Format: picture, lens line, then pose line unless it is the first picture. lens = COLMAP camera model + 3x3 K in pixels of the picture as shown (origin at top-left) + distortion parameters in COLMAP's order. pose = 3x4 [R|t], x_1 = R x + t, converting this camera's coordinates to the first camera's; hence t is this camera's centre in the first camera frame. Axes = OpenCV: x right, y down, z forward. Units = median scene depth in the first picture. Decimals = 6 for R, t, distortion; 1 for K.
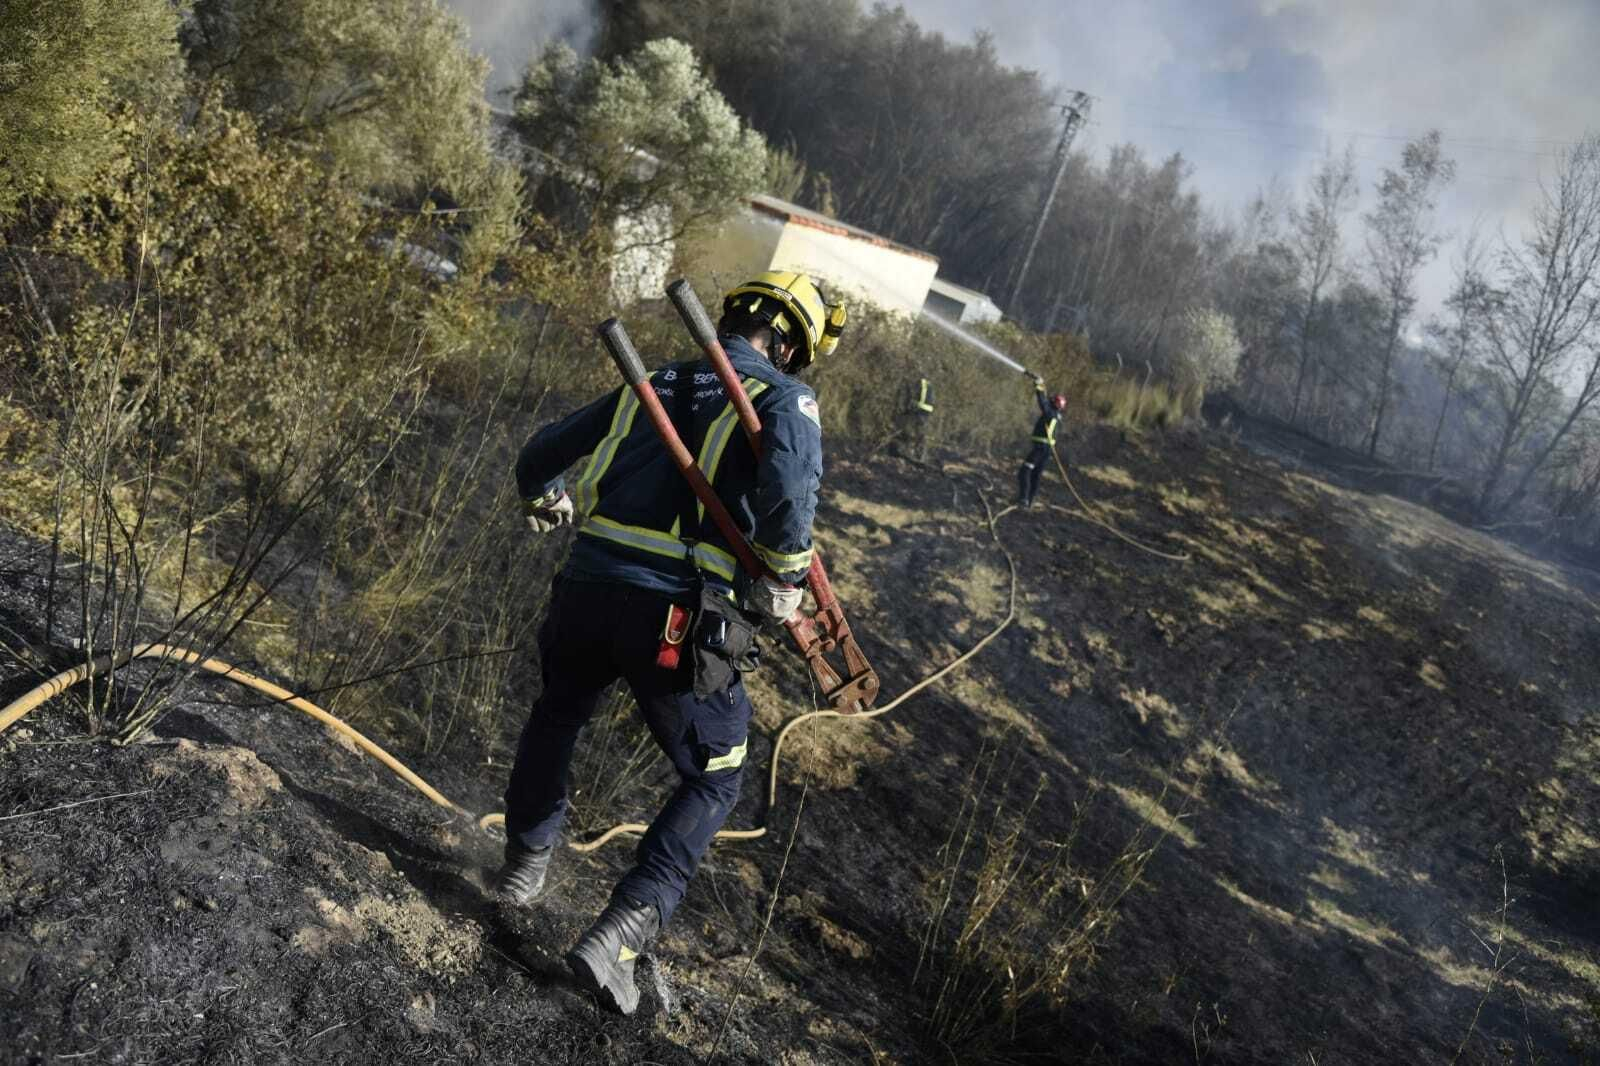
lens RADIAL K [[1108.3, 0, 800.0], [0, 1108.3, 533.0], [0, 0, 1]] dist [-0.035878, 0.006716]
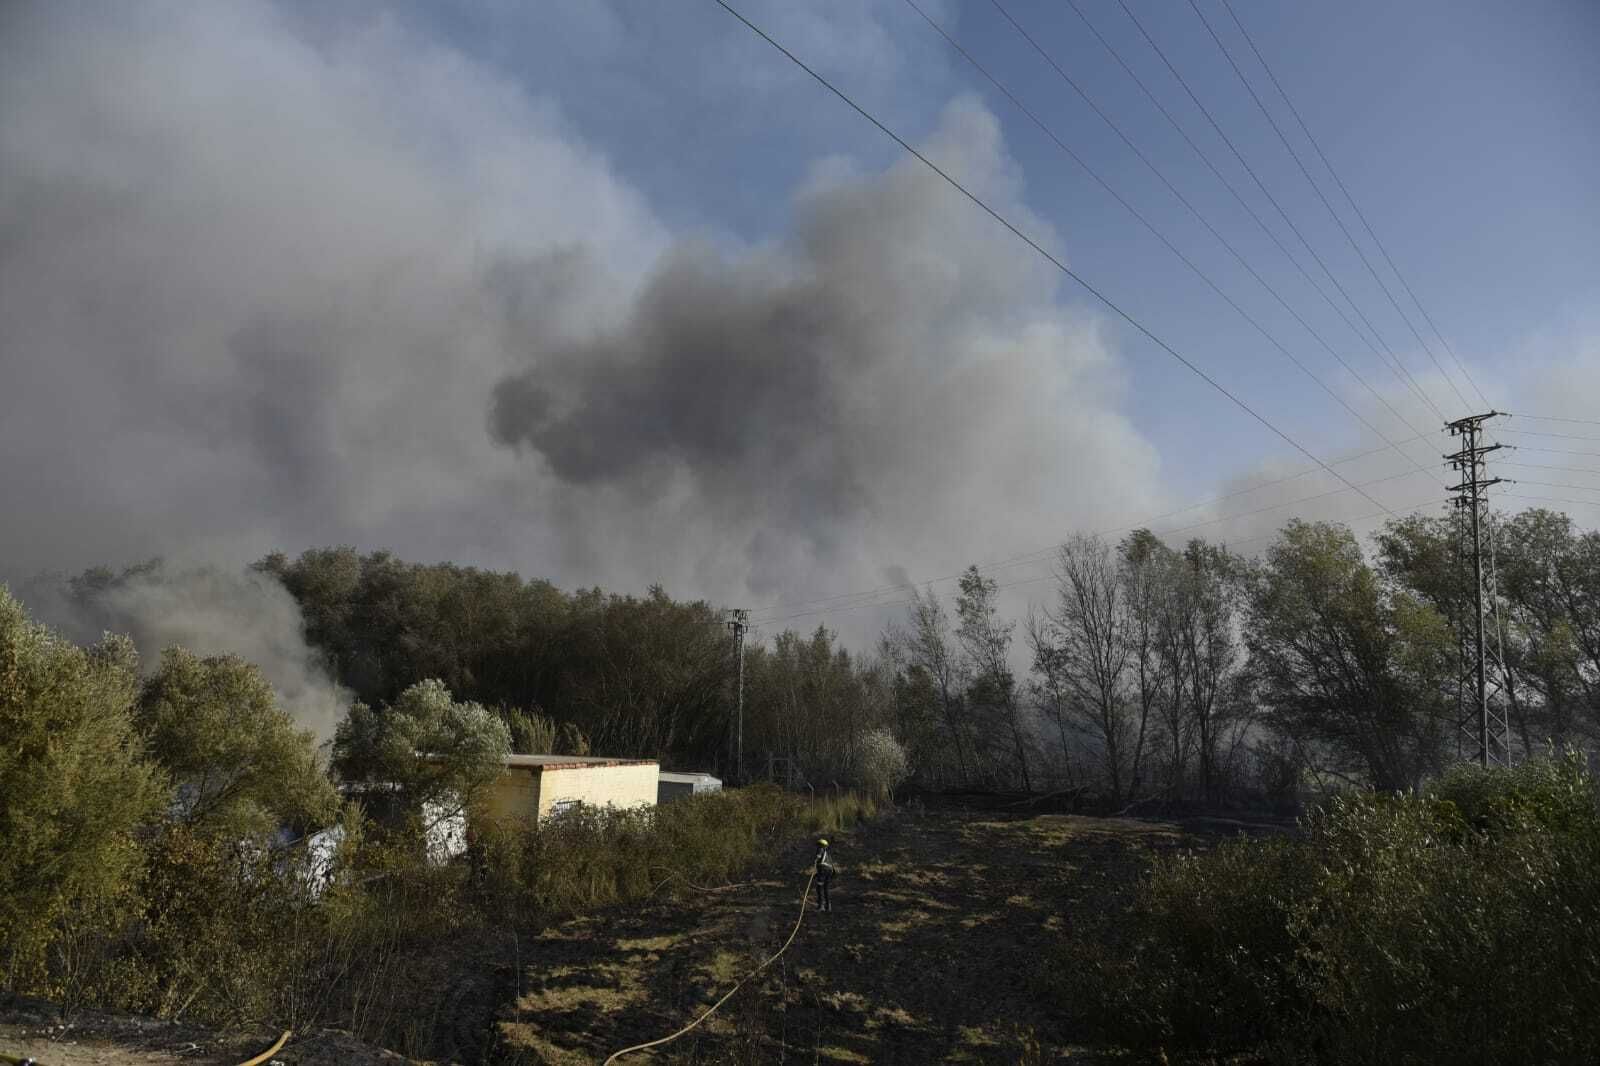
lens RADIAL K [[1108.3, 0, 800.0], [0, 1108.3, 533.0], [0, 0, 1]] dist [-0.035878, 0.006716]
pose [[0.936676, -0.268459, 0.224872, 0.076554], [0.338166, 0.860247, -0.381600, 0.136607], [-0.091001, 0.433480, 0.896557, -0.542909]]
